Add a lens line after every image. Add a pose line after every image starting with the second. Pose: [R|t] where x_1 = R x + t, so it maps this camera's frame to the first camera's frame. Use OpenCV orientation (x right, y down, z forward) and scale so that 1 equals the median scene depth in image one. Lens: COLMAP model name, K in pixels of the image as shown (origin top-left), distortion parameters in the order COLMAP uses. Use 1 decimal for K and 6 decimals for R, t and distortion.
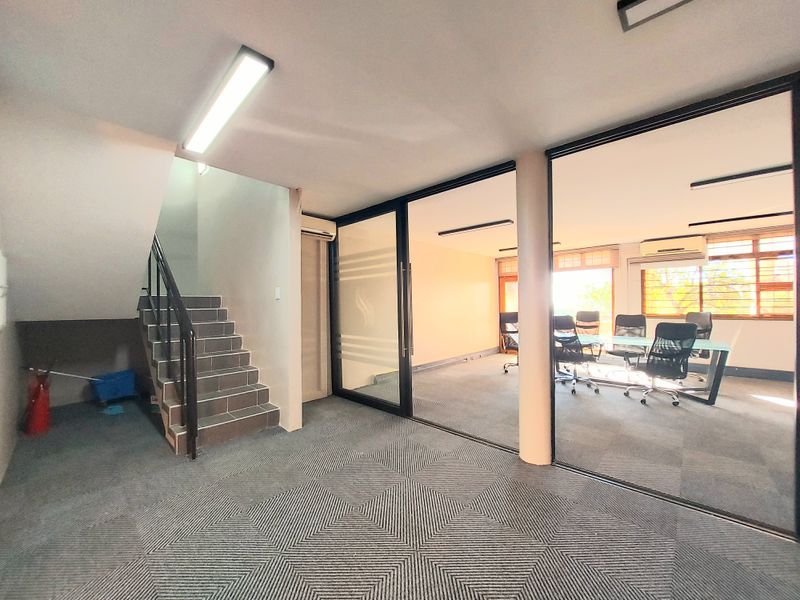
lens RADIAL K [[322.0, 0, 400.0], [0, 322.0, 300.0], [0, 0, 1]] dist [-0.019353, 0.000002]
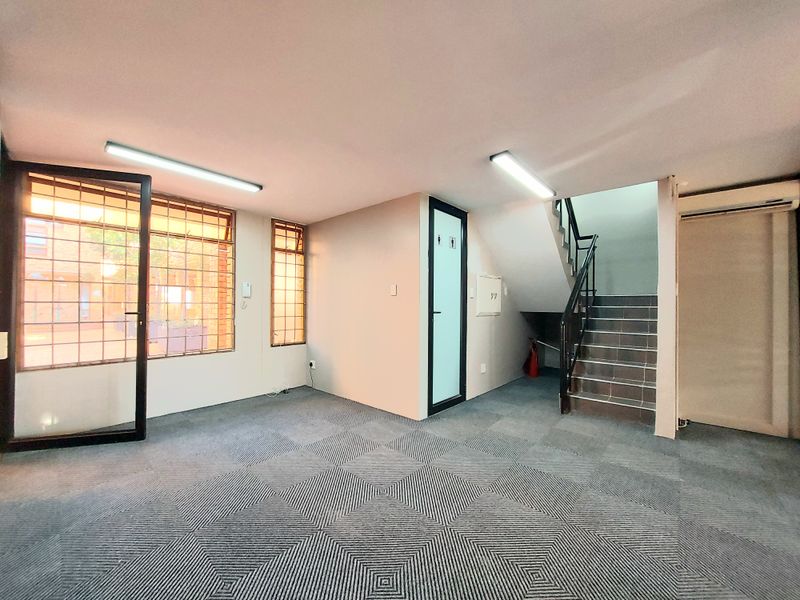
lens RADIAL K [[317.6, 0, 397.9], [0, 317.6, 304.5], [0, 0, 1]] dist [-0.001287, -0.000058]
pose [[0.020576, 0.004776, -0.999777, 0.559970], [0.005457, 0.999973, 0.004889, 0.011334], [0.999773, -0.005556, 0.020549, 0.203650]]
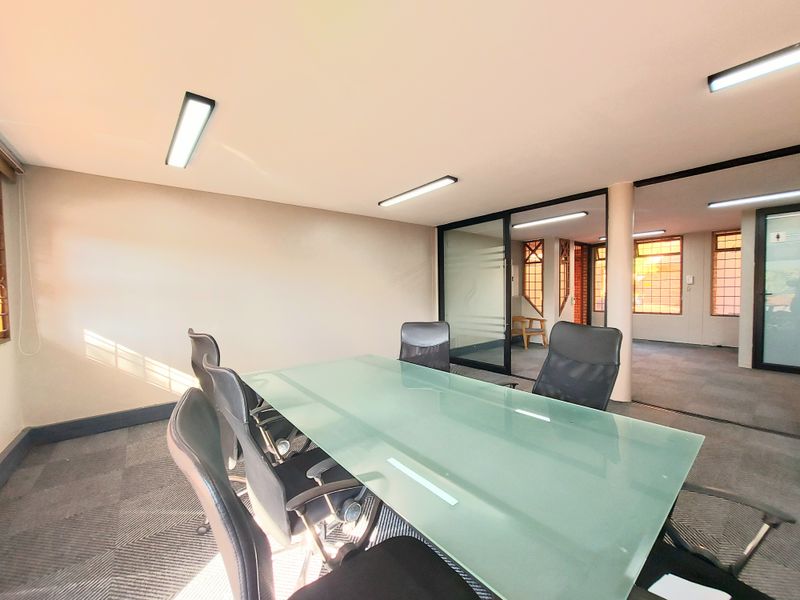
lens RADIAL K [[317.6, 0, 397.9], [0, 317.6, 304.5], [0, 0, 1]] dist [-0.001287, -0.000058]
pose [[-0.992223, 0.013174, 0.123774, 0.973899], [0.017081, 0.999387, 0.030558, 0.022918], [-0.123296, 0.032434, -0.991840, 2.013546]]
